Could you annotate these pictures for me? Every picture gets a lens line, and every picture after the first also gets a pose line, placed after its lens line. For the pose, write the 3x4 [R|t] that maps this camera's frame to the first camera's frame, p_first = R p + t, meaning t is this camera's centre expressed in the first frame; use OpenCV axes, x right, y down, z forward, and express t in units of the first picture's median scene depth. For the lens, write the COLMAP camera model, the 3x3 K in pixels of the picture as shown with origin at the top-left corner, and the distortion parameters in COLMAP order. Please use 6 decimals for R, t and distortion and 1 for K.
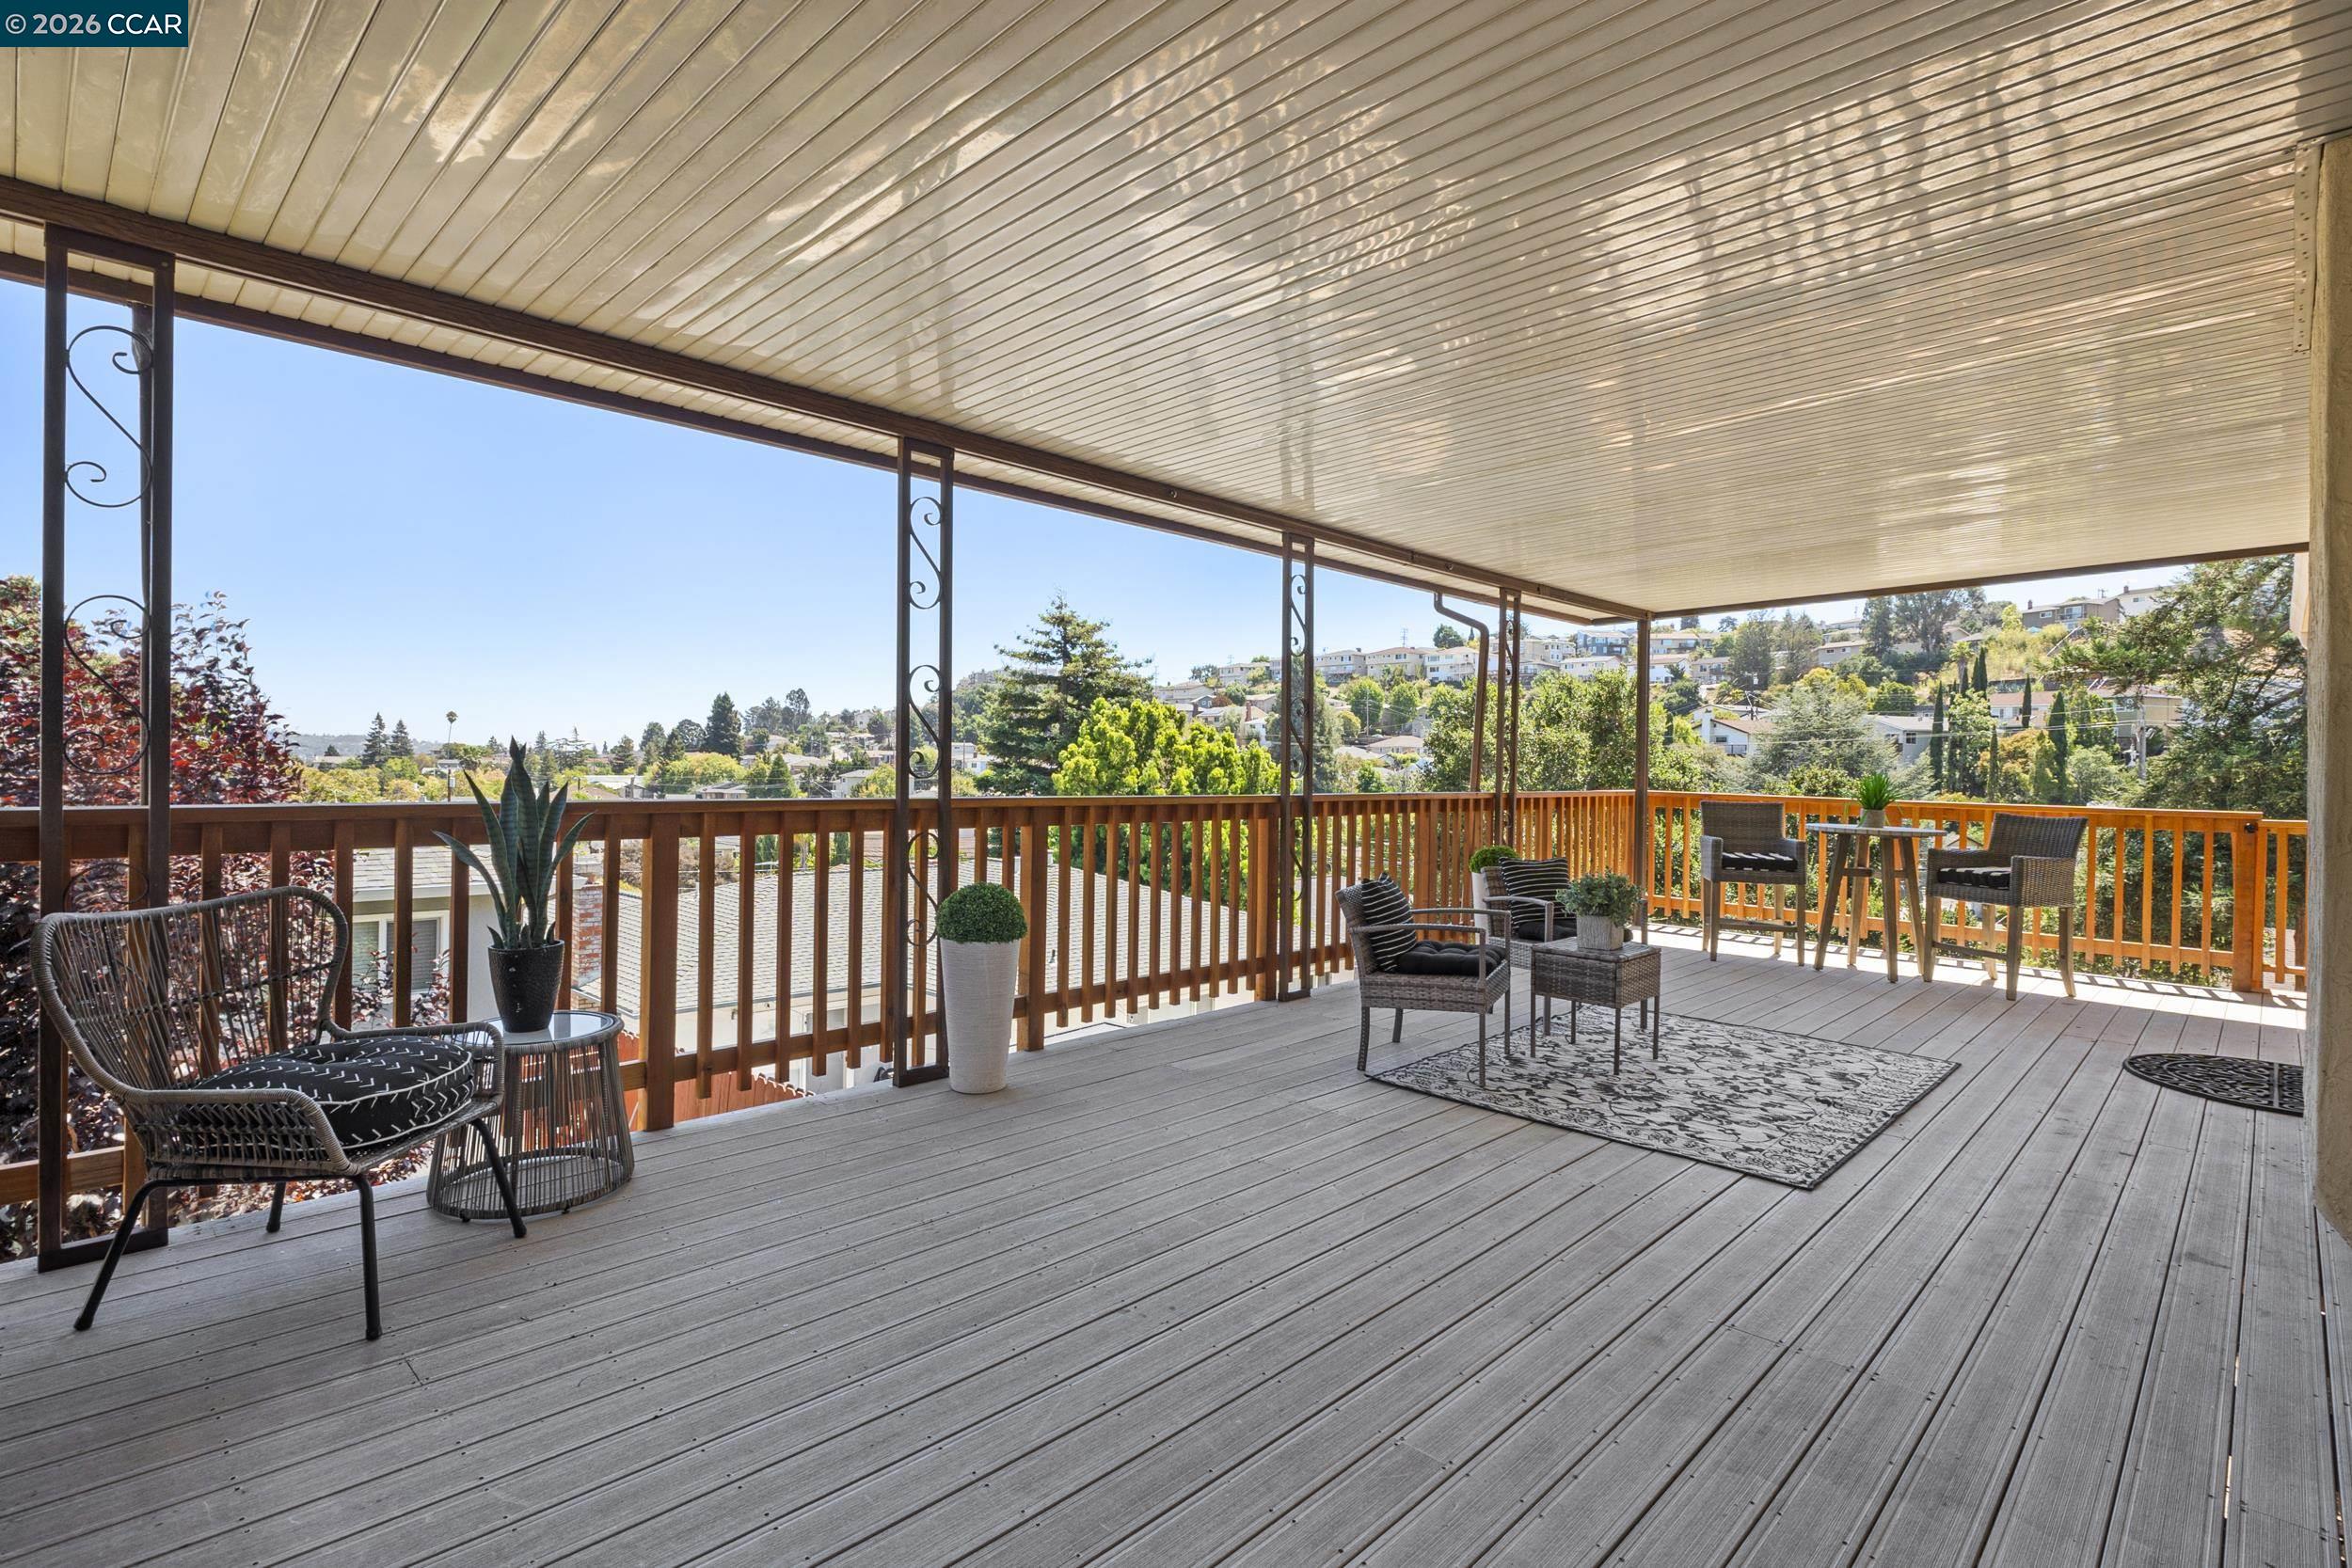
lens RADIAL K [[1142.4, 0, 1180.5], [0, 1142.4, 761.0], [0, 0, 1]] dist [-0.006191, -0.000452]
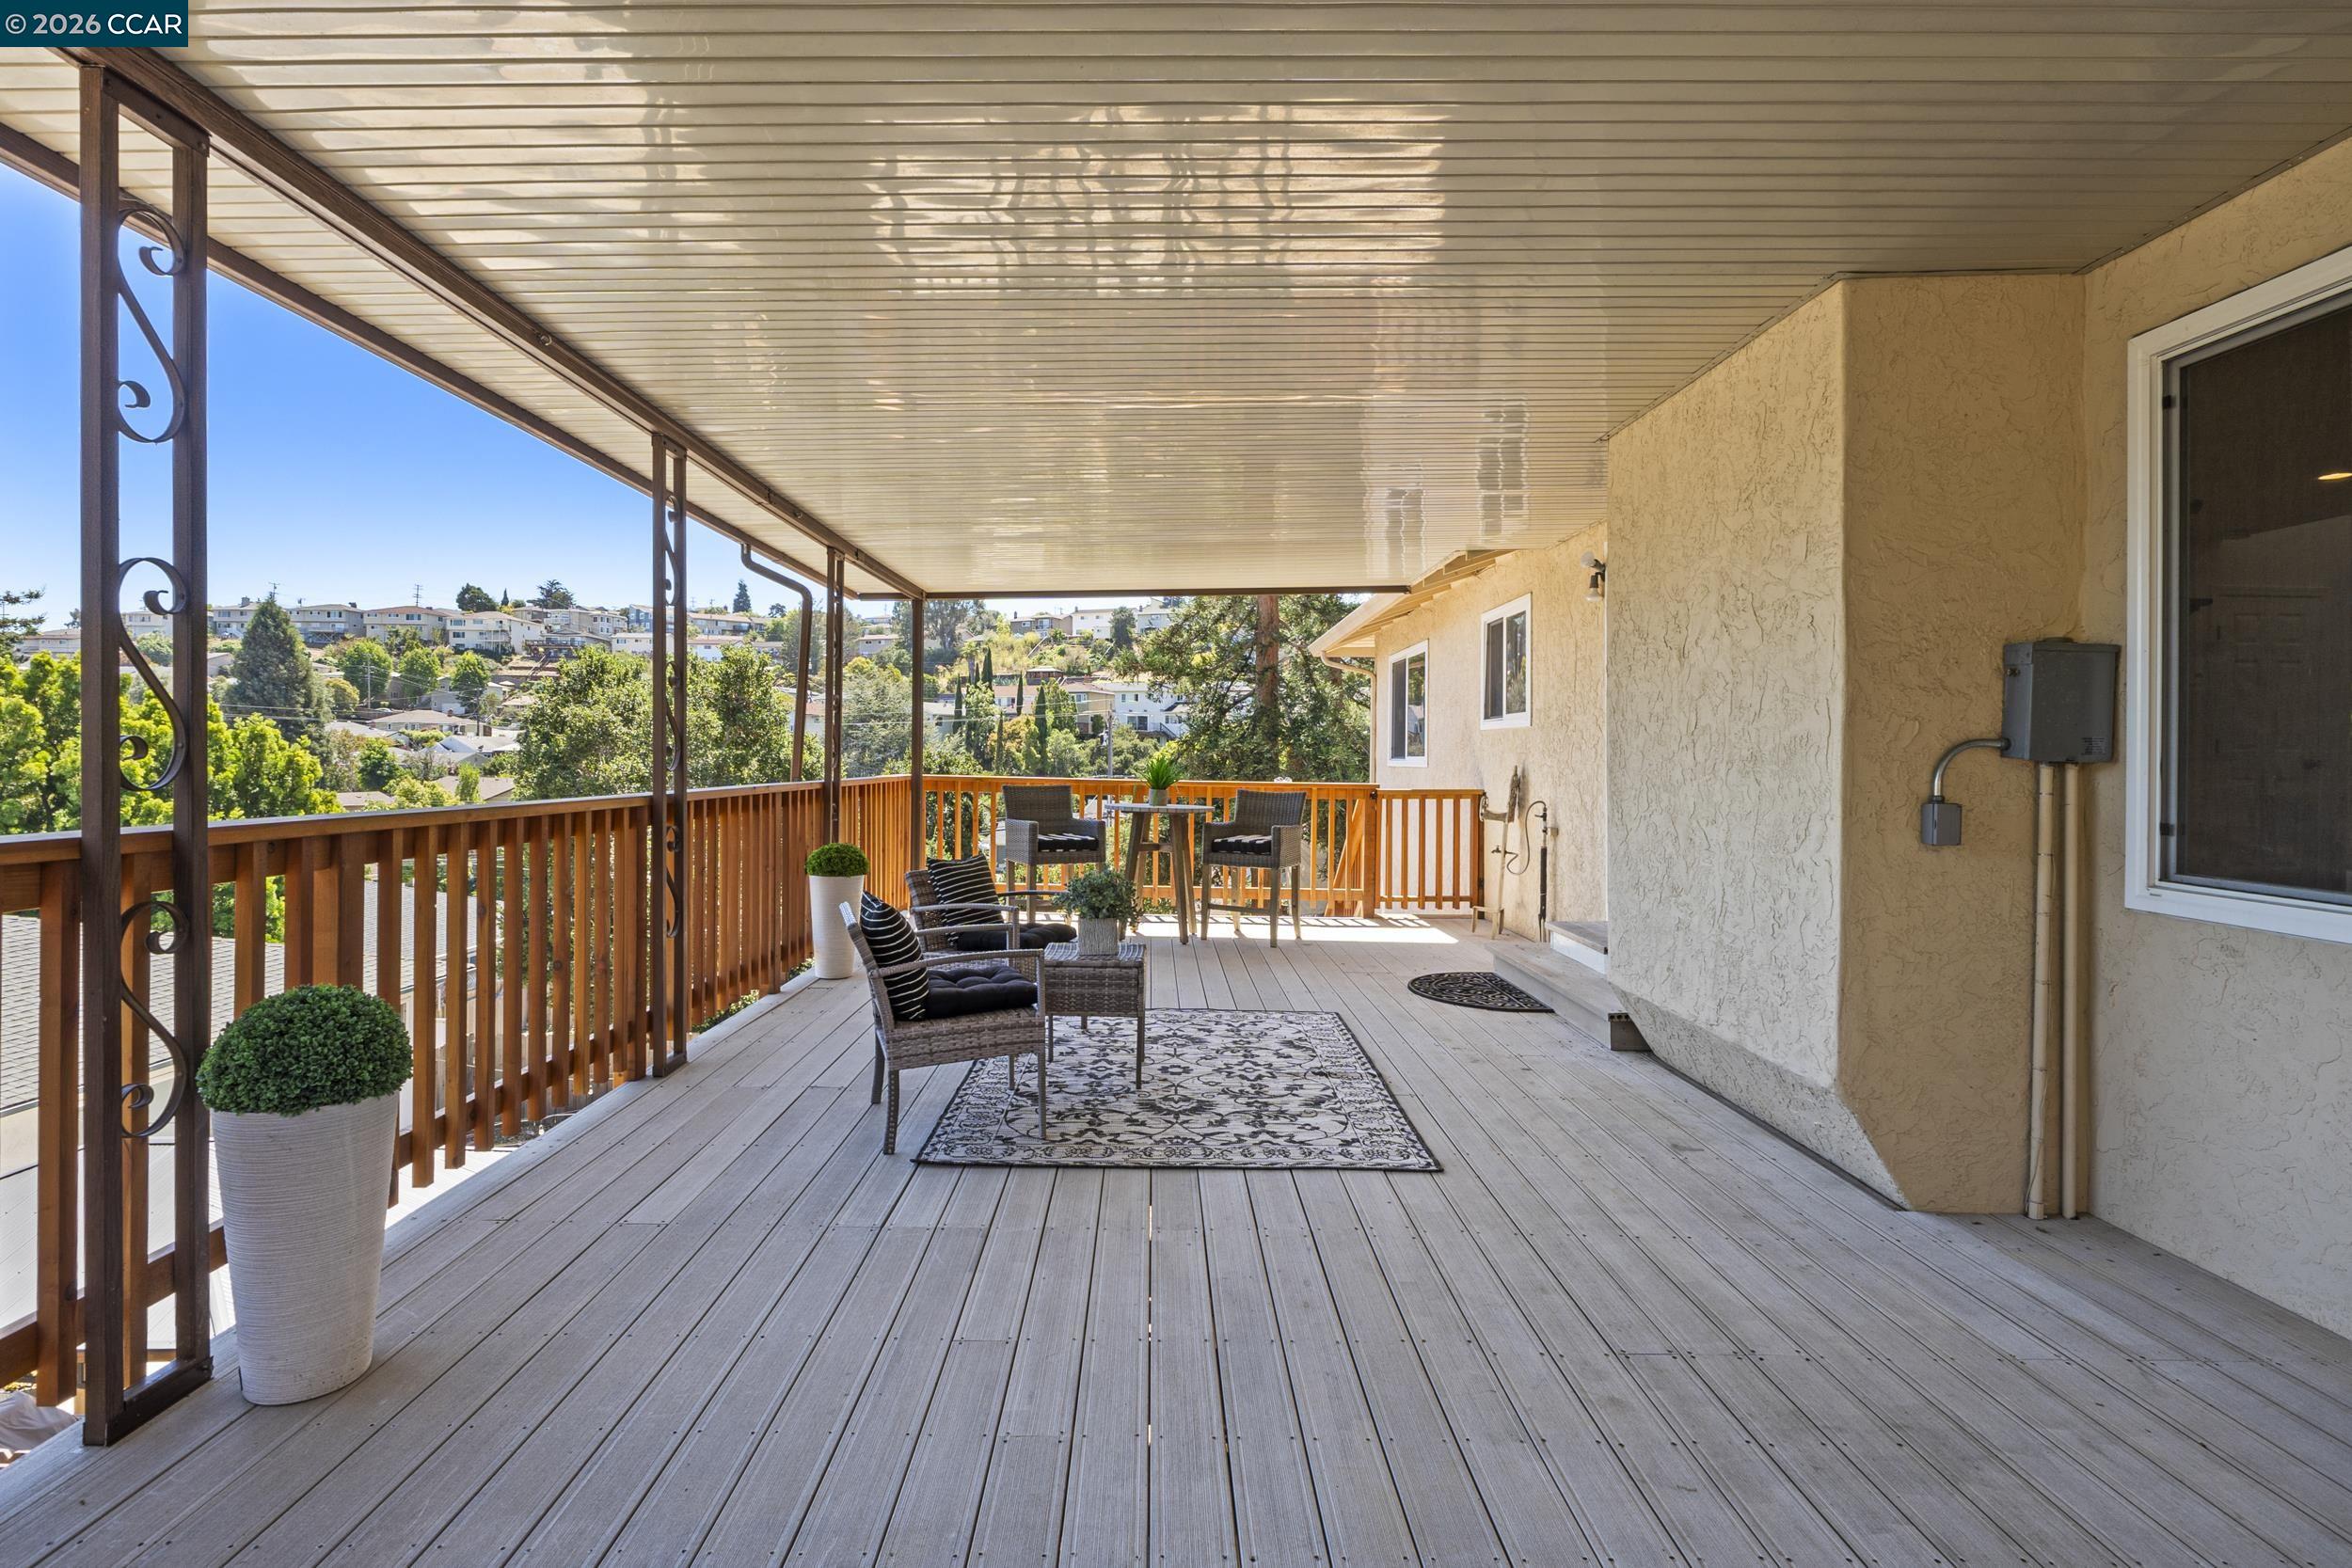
lens RADIAL K [[1129.4, 0, 1179.7], [0, 1129.4, 751.9], [0, 0, 1]] dist [-0.007469, 0.000828]
pose [[0.704246, -0.005025, 0.709938, -0.256803], [-0.002347, 0.999953, 0.009407, -0.006871], [-0.709952, -0.008291, 0.704201, 0.354730]]
